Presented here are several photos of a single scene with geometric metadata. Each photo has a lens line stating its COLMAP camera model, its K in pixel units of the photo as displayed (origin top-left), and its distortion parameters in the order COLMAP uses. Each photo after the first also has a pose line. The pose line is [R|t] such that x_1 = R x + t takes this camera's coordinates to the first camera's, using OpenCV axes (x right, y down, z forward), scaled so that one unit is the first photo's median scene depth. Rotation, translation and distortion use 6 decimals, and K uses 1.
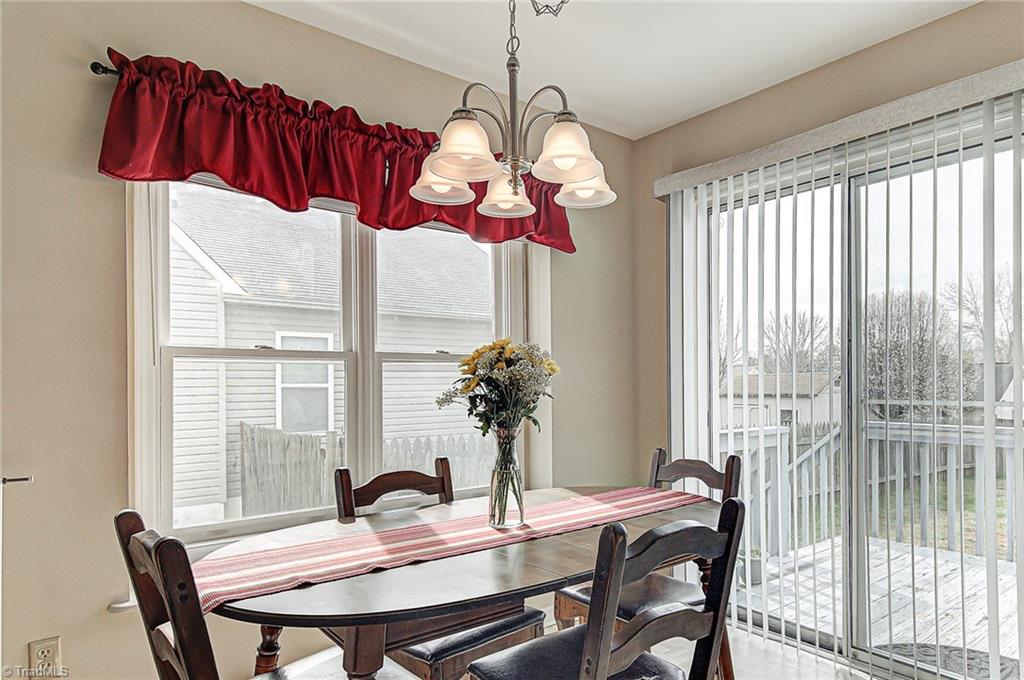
lens RADIAL K [[551.3, 0, 534.7], [0, 551.3, 378.9], [0, 0, 1]] dist [0.010154, -0.005333]
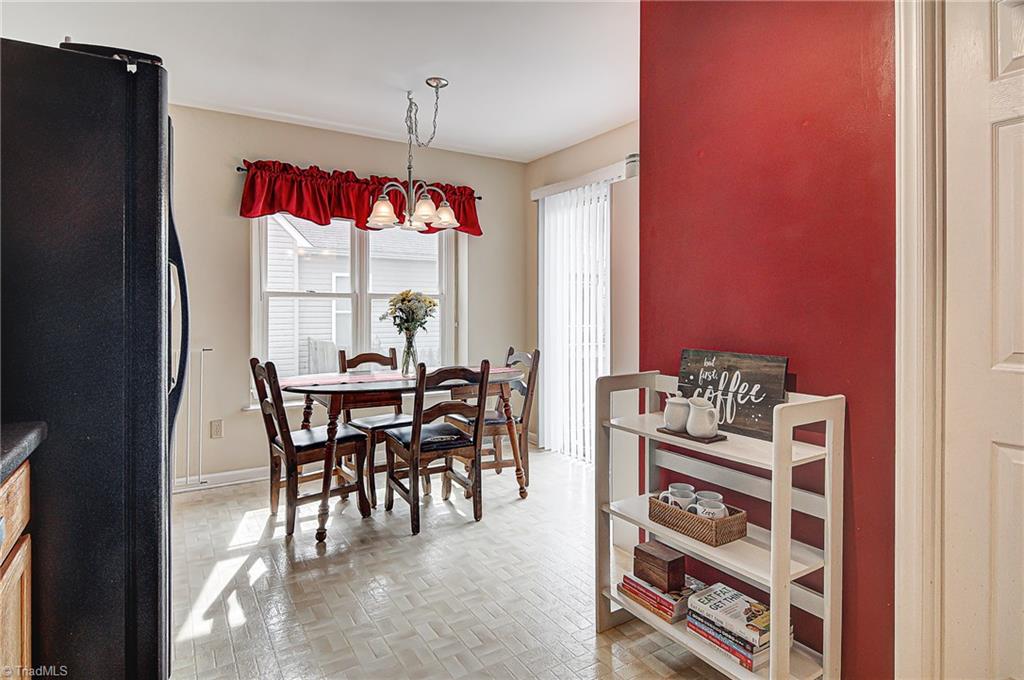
lens RADIAL K [[551.3, 0, 505.4], [0, 551.3, 306.0], [0, 0, 1]] dist [0.010154, -0.005333]
pose [[0.986615, 0.005151, -0.162985, 0.590992], [-0.005629, 0.999981, -0.002471, -0.005243], [0.162969, 0.003355, 0.986626, -0.948718]]
